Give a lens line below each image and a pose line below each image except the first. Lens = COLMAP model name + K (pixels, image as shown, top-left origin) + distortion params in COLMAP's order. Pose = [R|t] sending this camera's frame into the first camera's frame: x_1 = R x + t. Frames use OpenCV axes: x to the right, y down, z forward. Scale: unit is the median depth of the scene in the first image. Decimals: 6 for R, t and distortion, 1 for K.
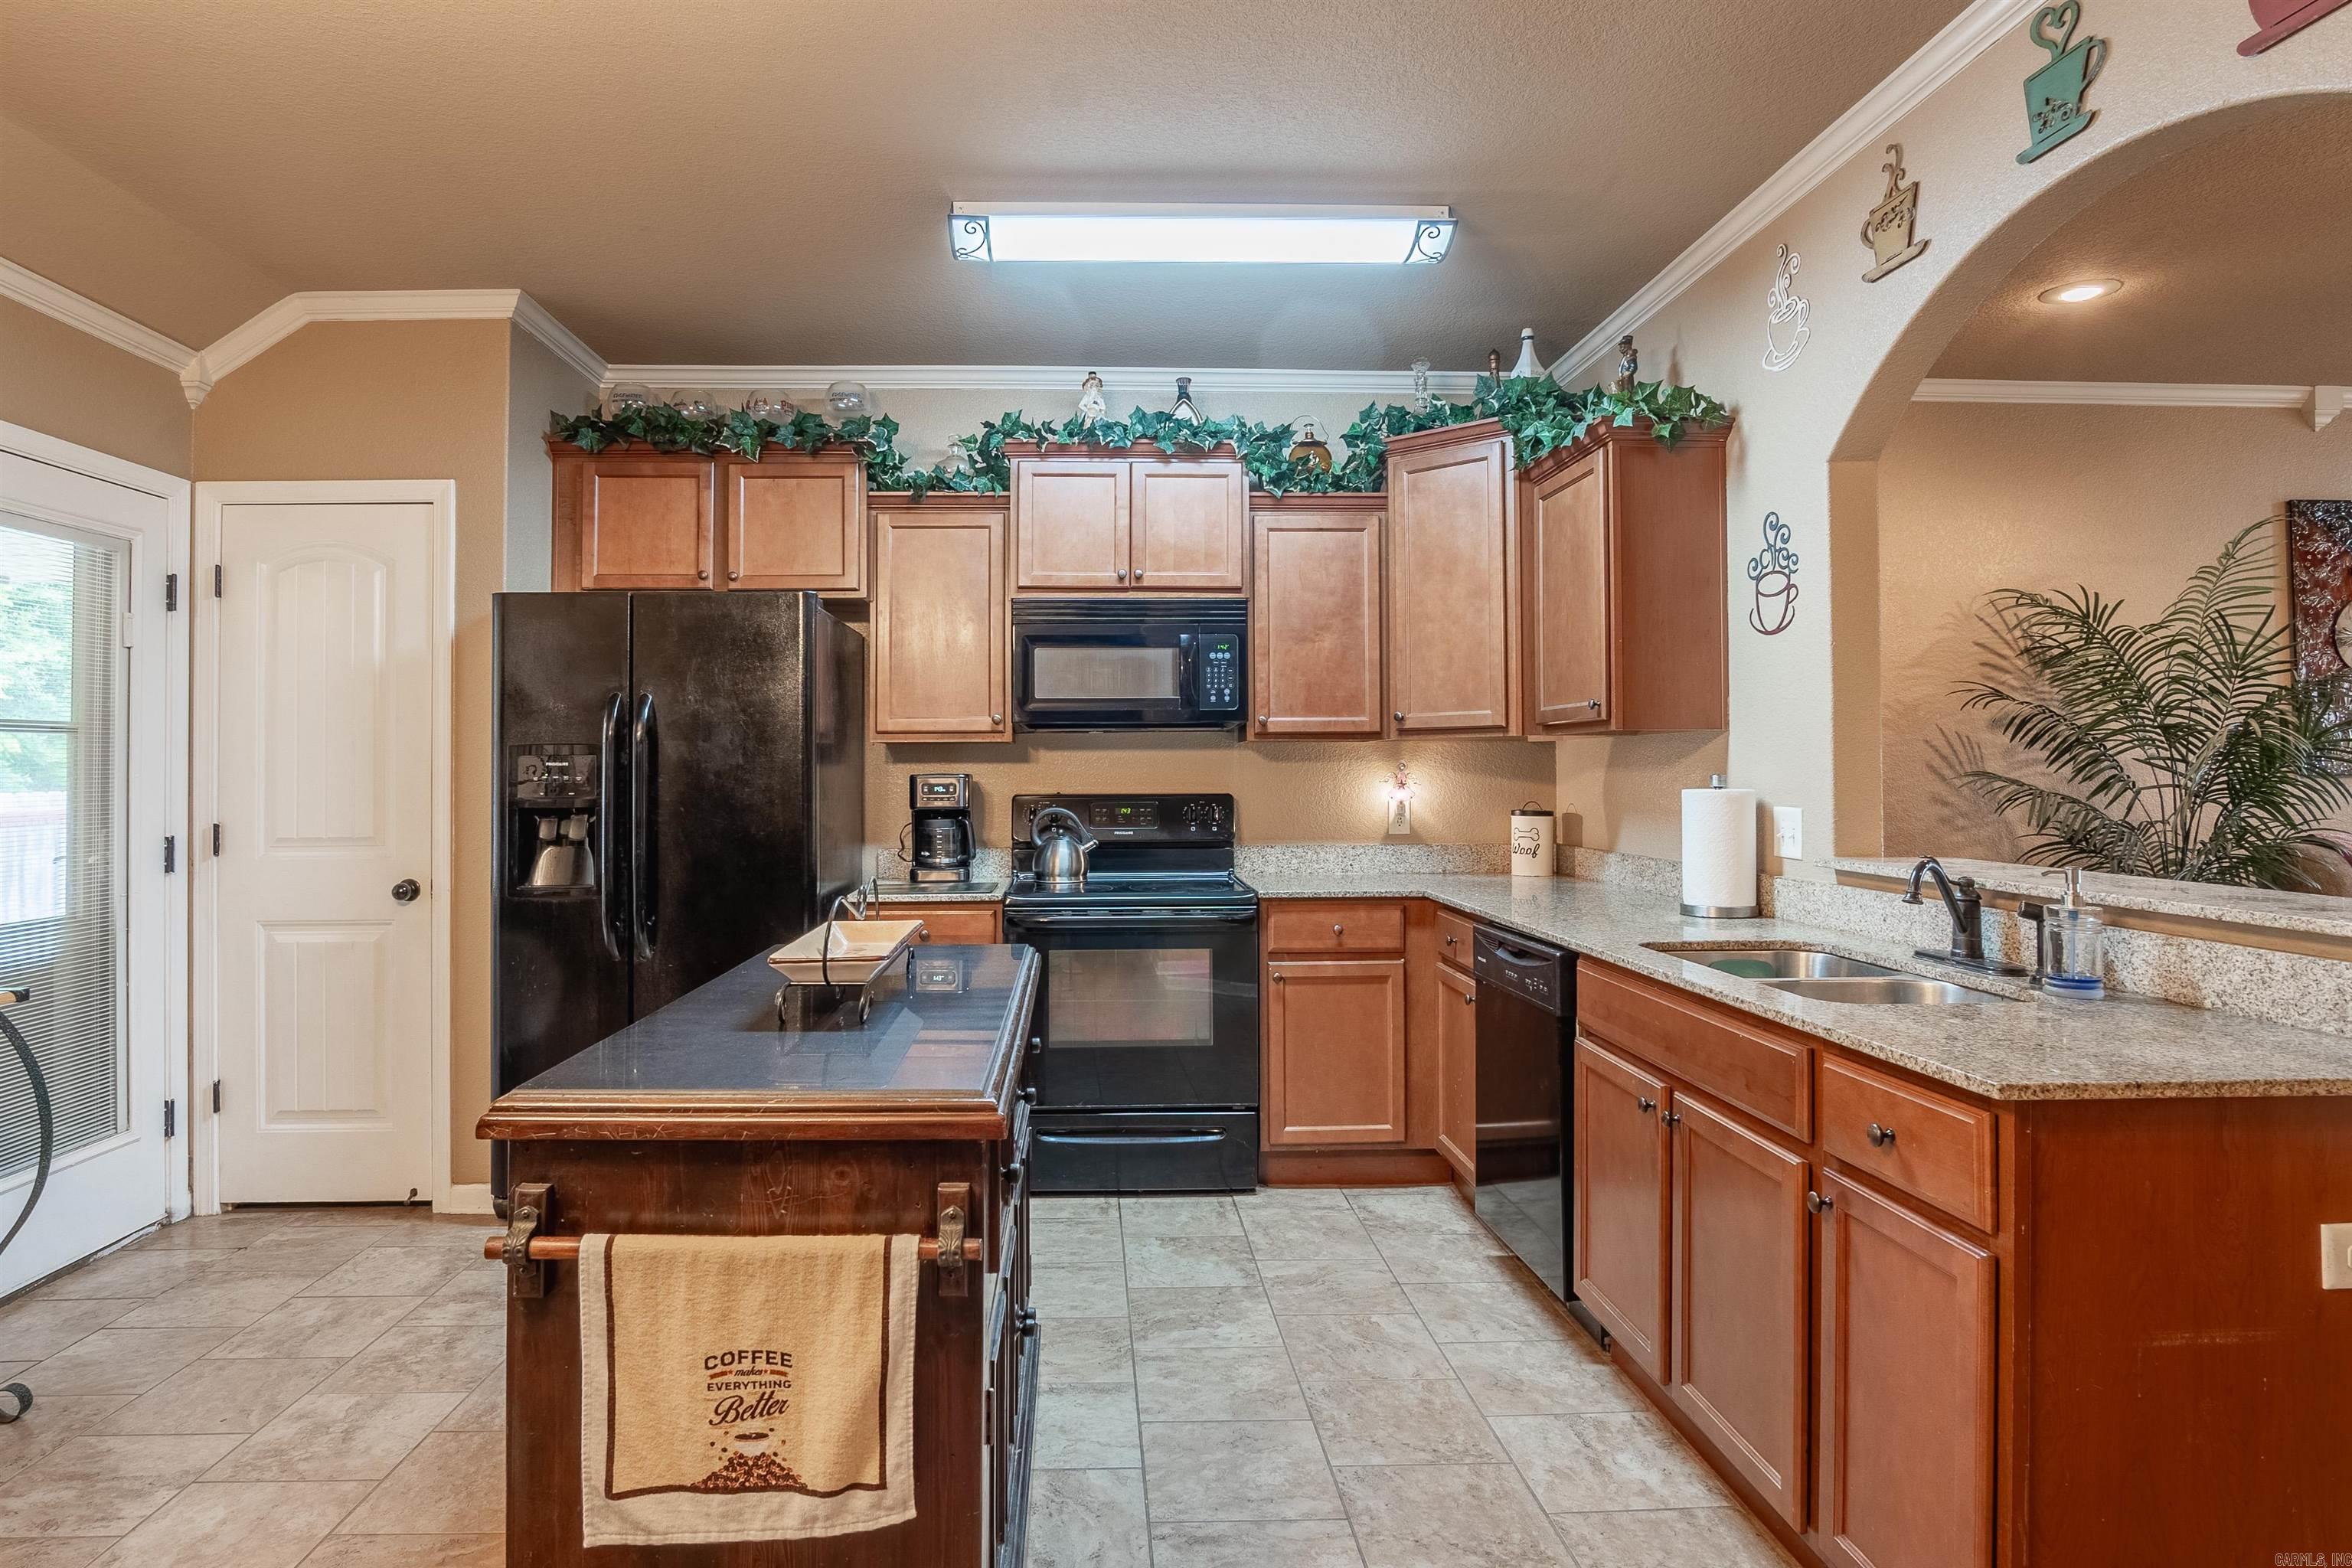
lens RADIAL K [[1289.2, 0, 1071.9], [0, 1289.2, 744.0], [0, 0, 1]] dist [-0.034793, 0.008464]
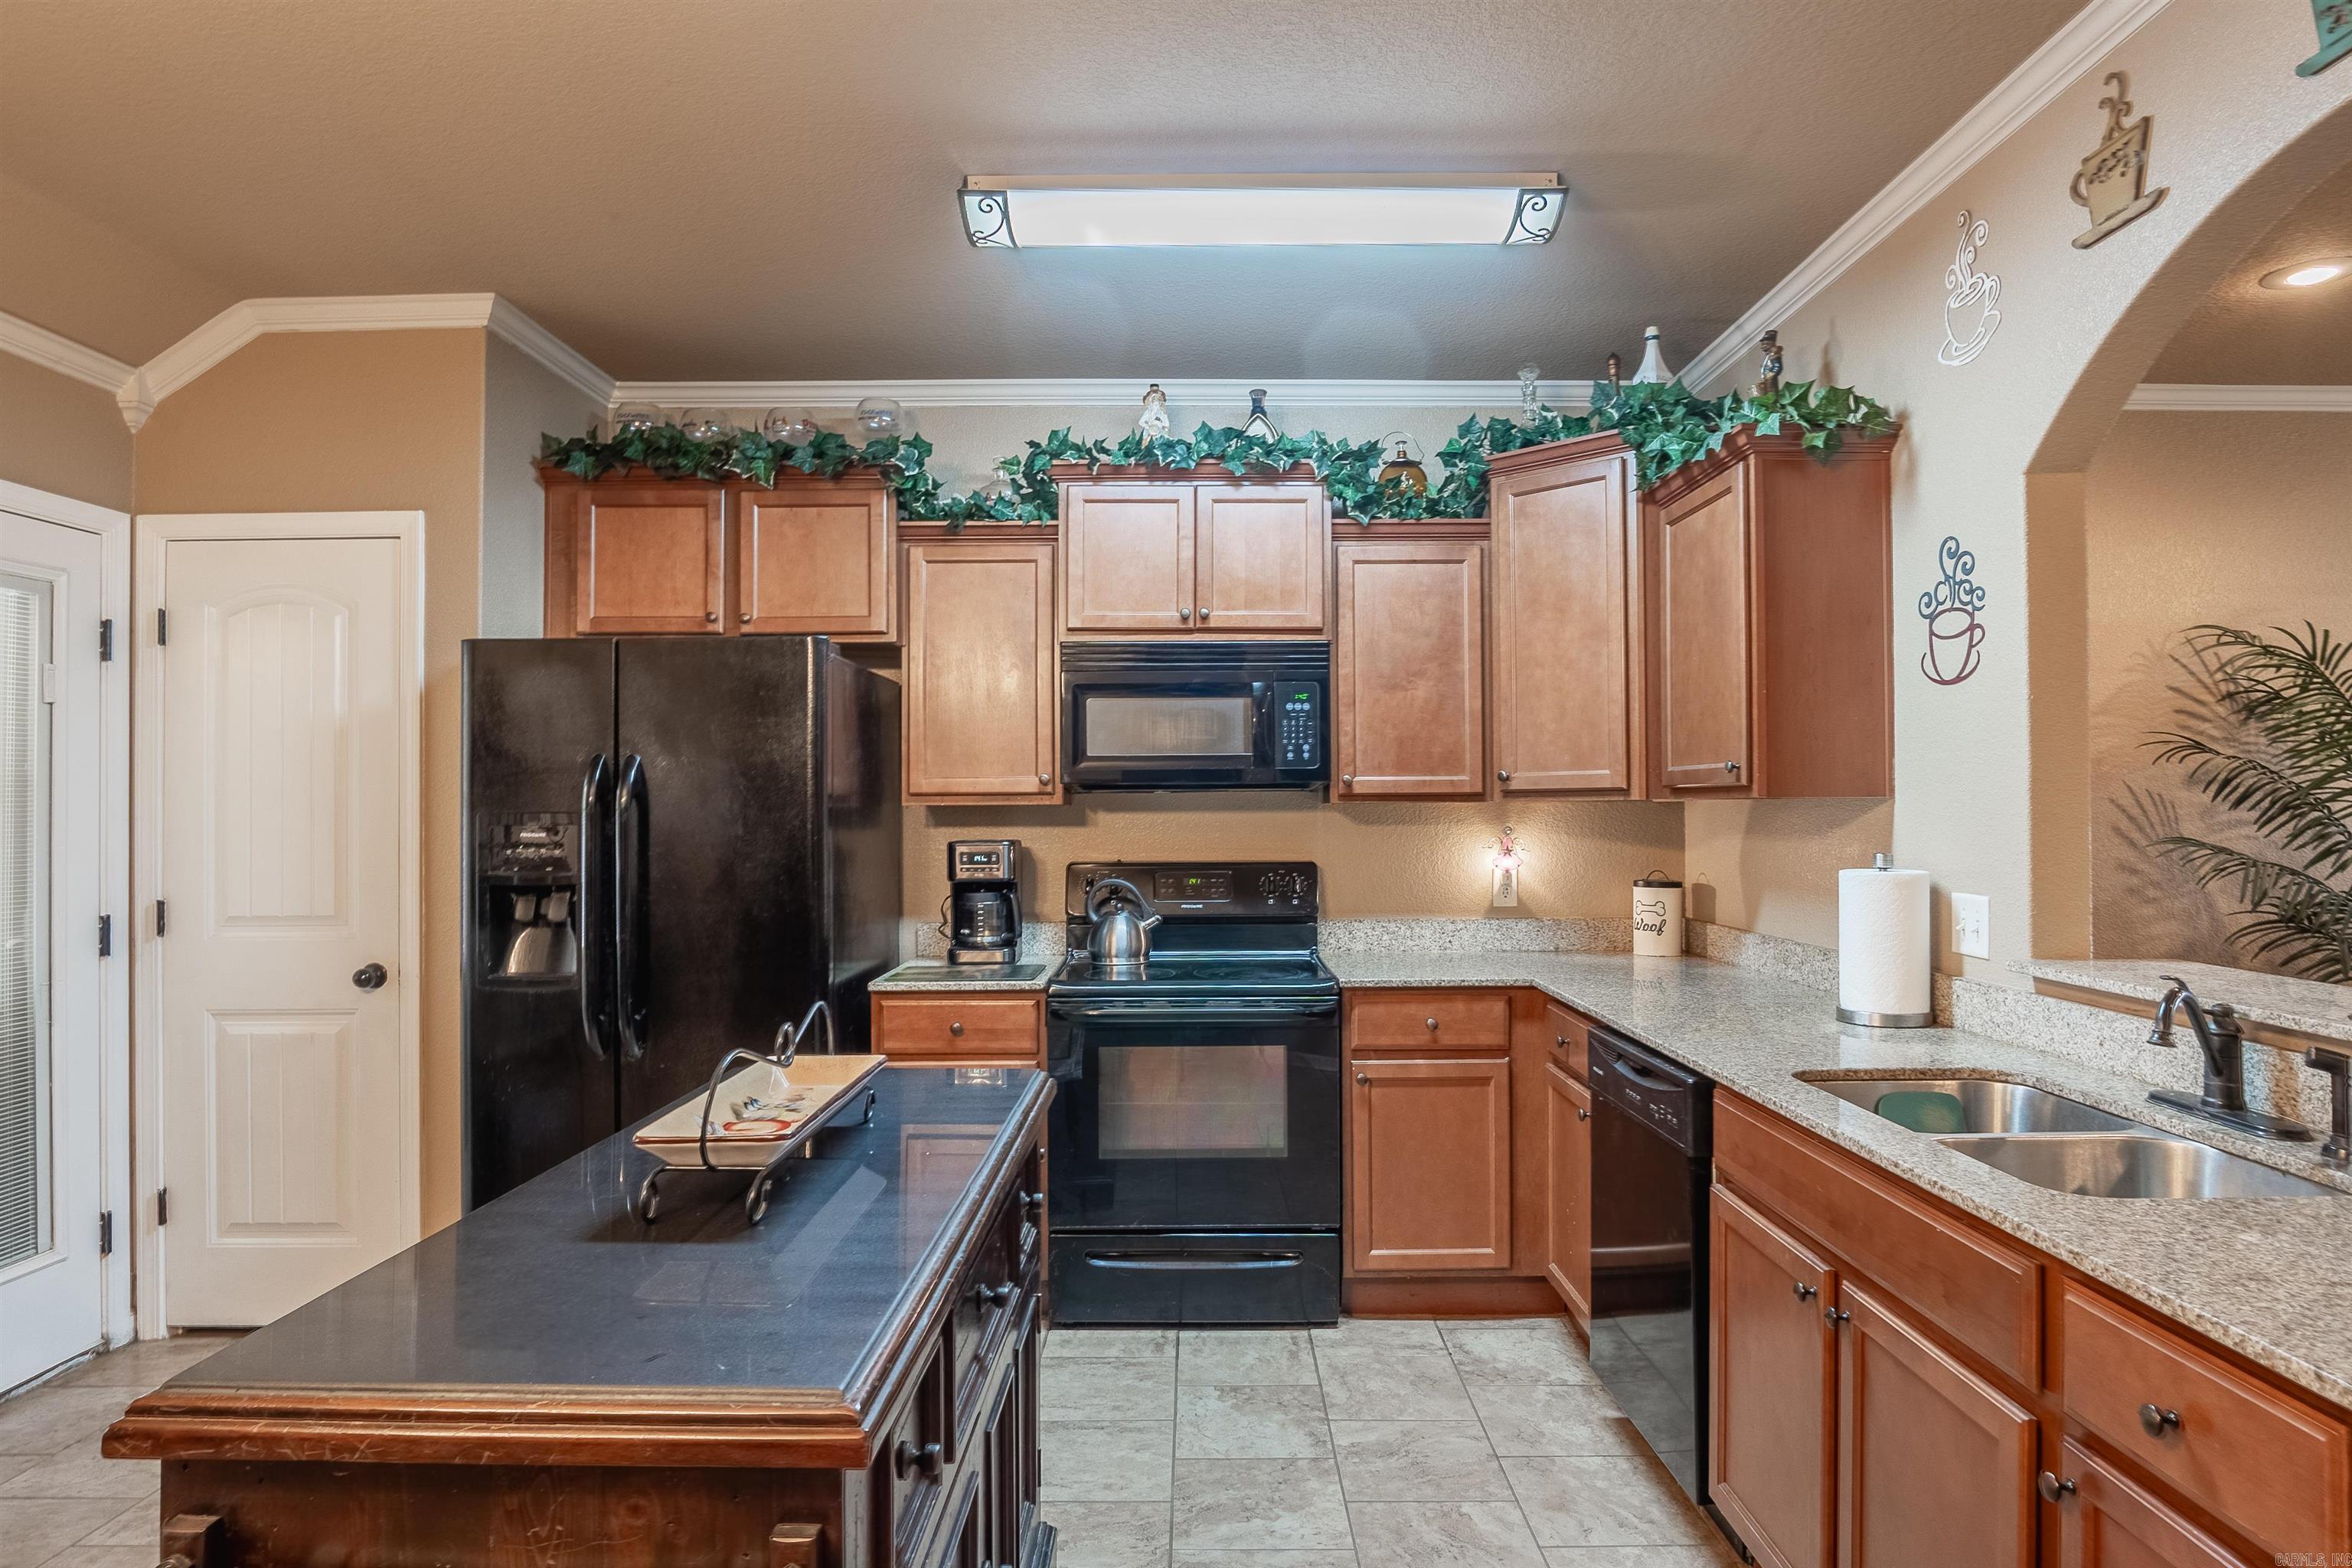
lens RADIAL K [[1289.2, 0, 1157.9], [0, 1289.2, 785.7], [0, 0, 1]] dist [-0.034793, 0.008464]
pose [[0.999652, -0.001298, -0.026334, 0.047680], [0.001436, 0.999985, 0.005214, -0.021449], [0.026327, -0.005250, 0.999640, 0.136095]]
